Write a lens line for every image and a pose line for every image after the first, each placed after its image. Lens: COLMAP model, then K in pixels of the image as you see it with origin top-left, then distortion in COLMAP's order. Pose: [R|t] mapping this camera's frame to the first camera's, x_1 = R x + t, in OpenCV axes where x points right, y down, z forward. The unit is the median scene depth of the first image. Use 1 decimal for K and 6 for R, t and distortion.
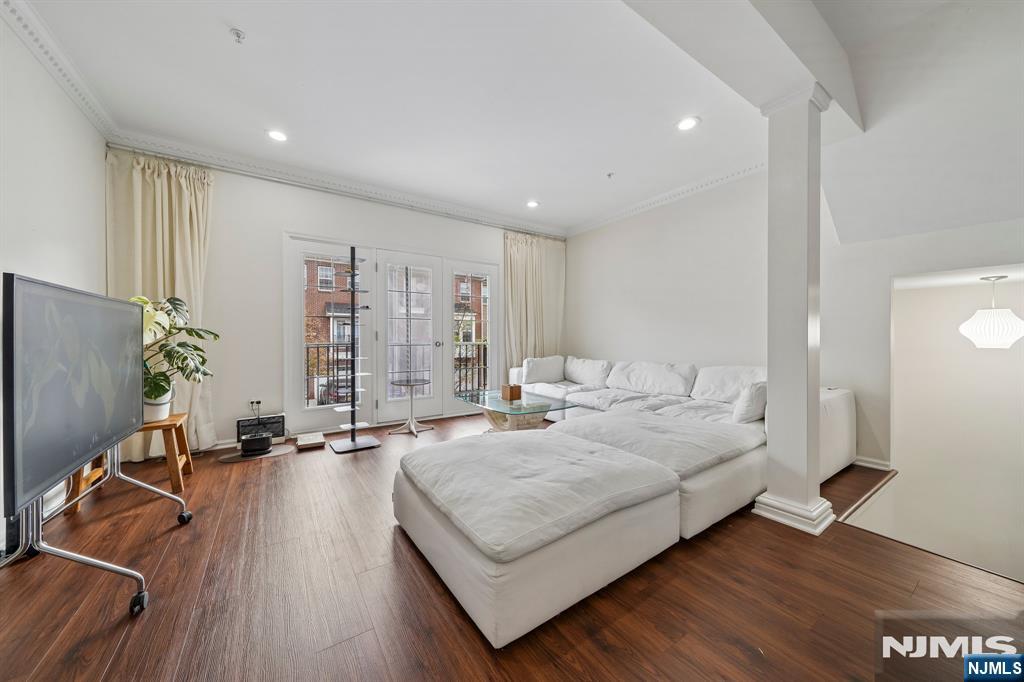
lens RADIAL K [[361.7, 0, 505.4], [0, 361.7, 336.7], [0, 0, 1]] dist [0.006349, -0.000058]
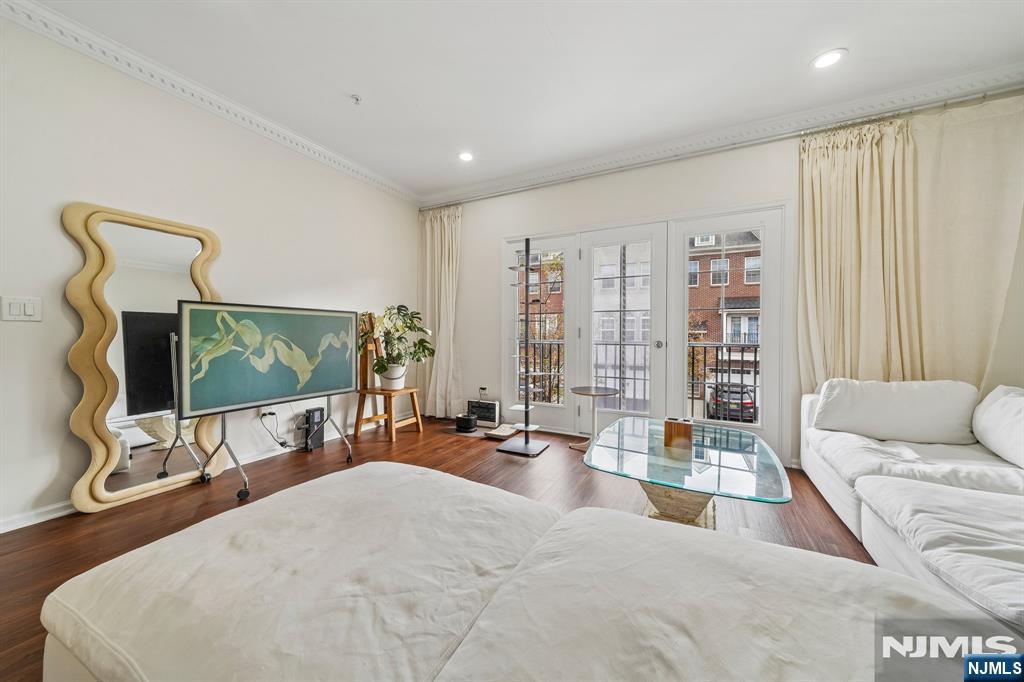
lens RADIAL K [[361.7, 0, 505.8], [0, 361.7, 338.3], [0, 0, 1]] dist [0.006349, -0.000058]
pose [[0.473188, 0.014813, -0.880837, 0.334827], [-0.006544, 0.999890, 0.013300, 0.000389], [0.880937, -0.000529, 0.473232, 0.432245]]
